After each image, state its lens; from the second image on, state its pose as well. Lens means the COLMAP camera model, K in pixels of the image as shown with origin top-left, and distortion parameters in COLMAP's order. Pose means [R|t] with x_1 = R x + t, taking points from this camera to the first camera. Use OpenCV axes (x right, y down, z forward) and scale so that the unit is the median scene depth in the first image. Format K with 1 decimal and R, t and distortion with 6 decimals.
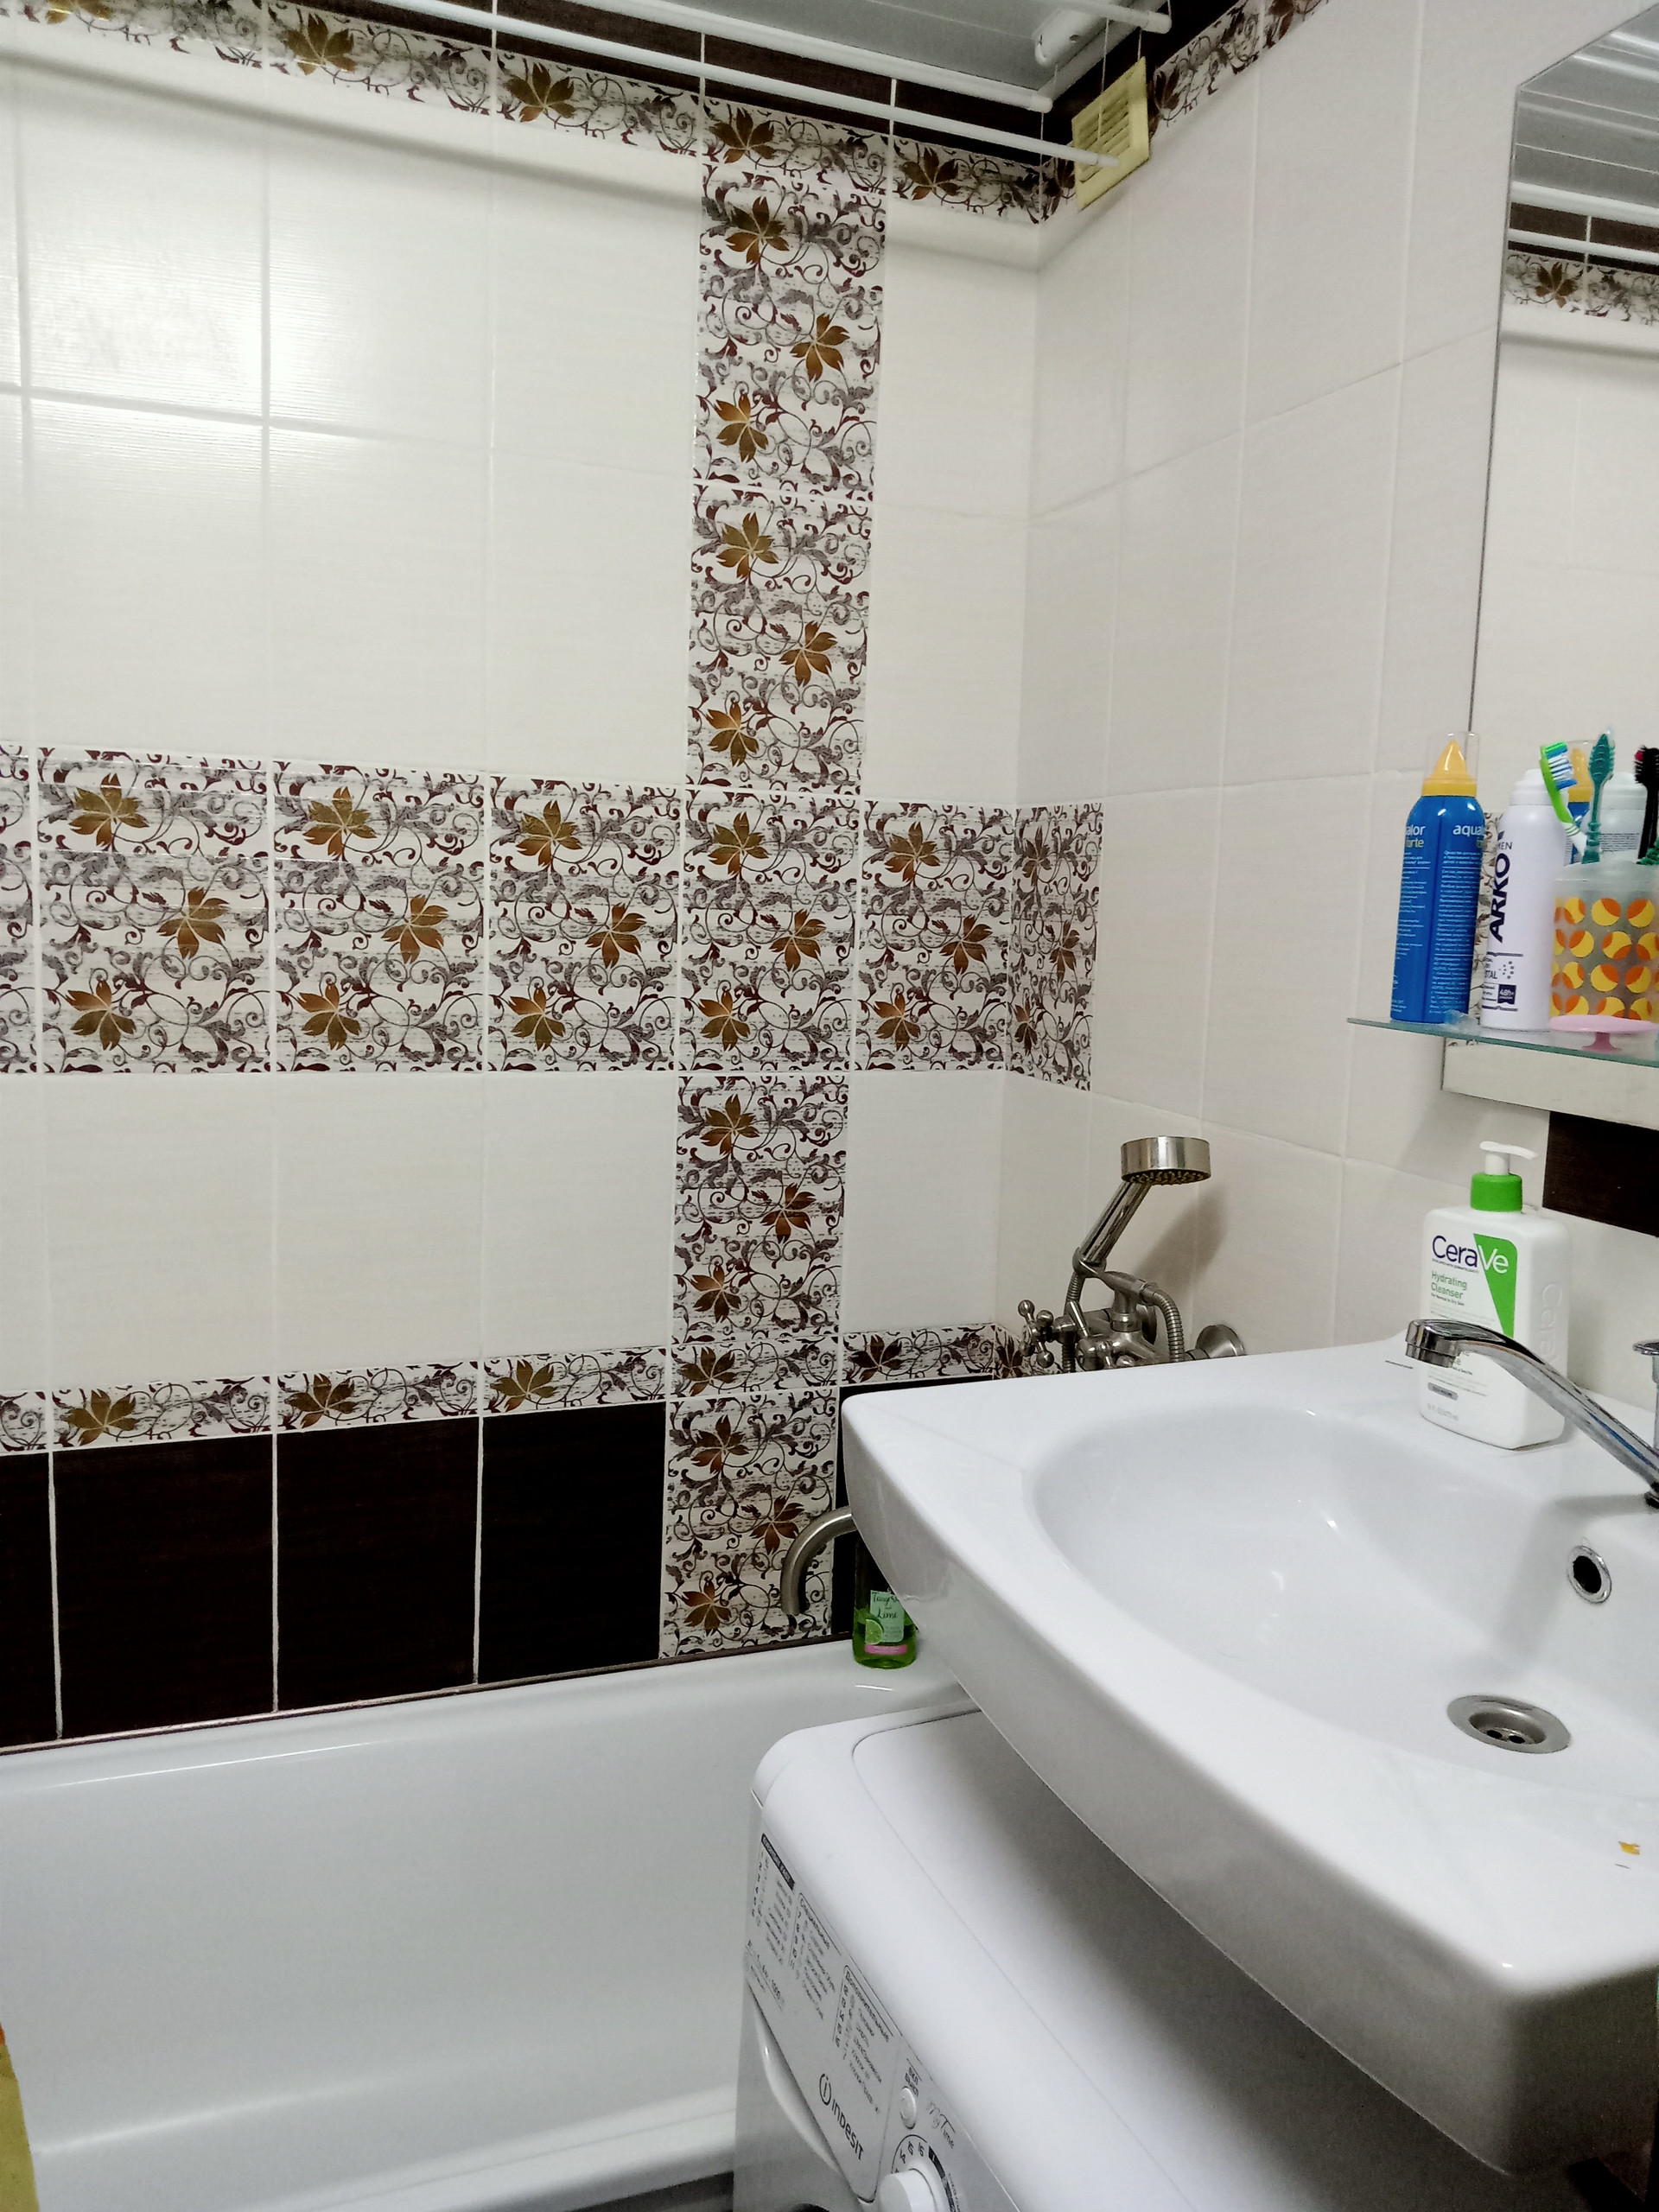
lens RADIAL K [[1683.6, 0, 858.3], [0, 1683.6, 1065.3], [0, 0, 1]] dist [0.094935, -0.173370]
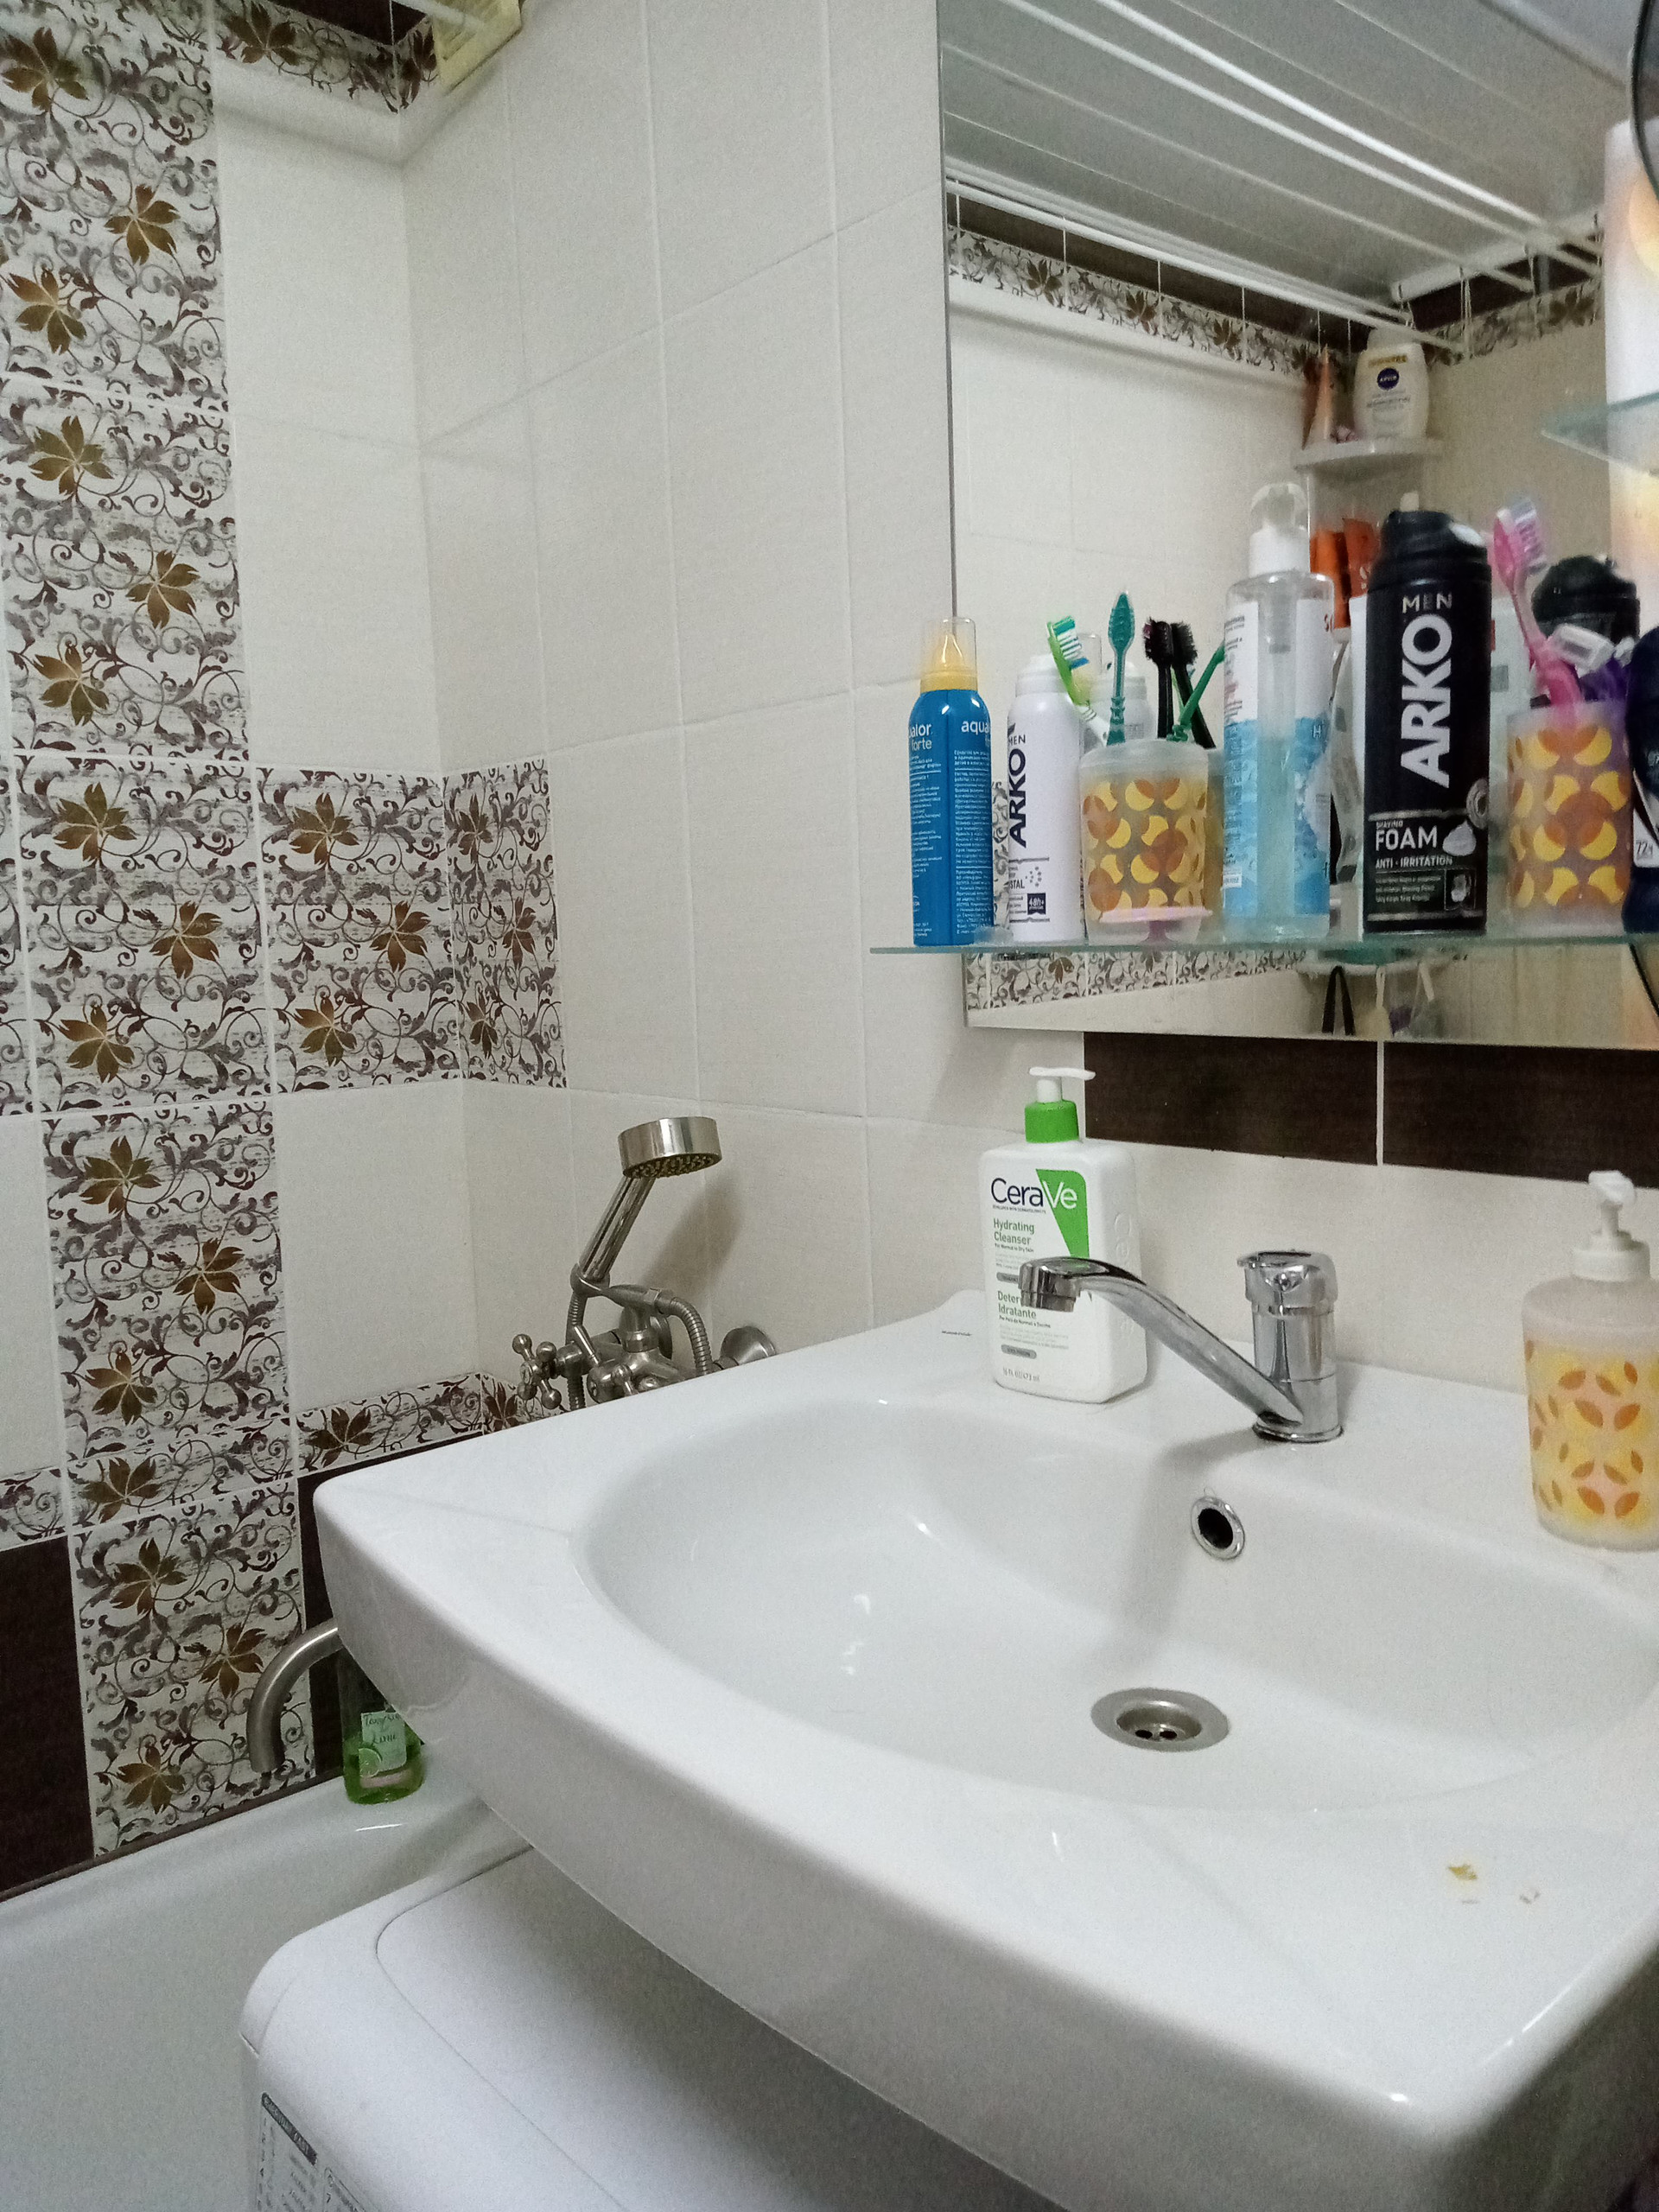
lens RADIAL K [[1683.6, 0, 858.3], [0, 1683.6, 1065.3], [0, 0, 1]] dist [0.094935, -0.173370]
pose [[0.939447, -0.098275, 0.328301, -0.007156], [0.106371, 0.994304, -0.006746, 0.025943], [-0.325768, 0.041259, 0.944549, 0.122072]]
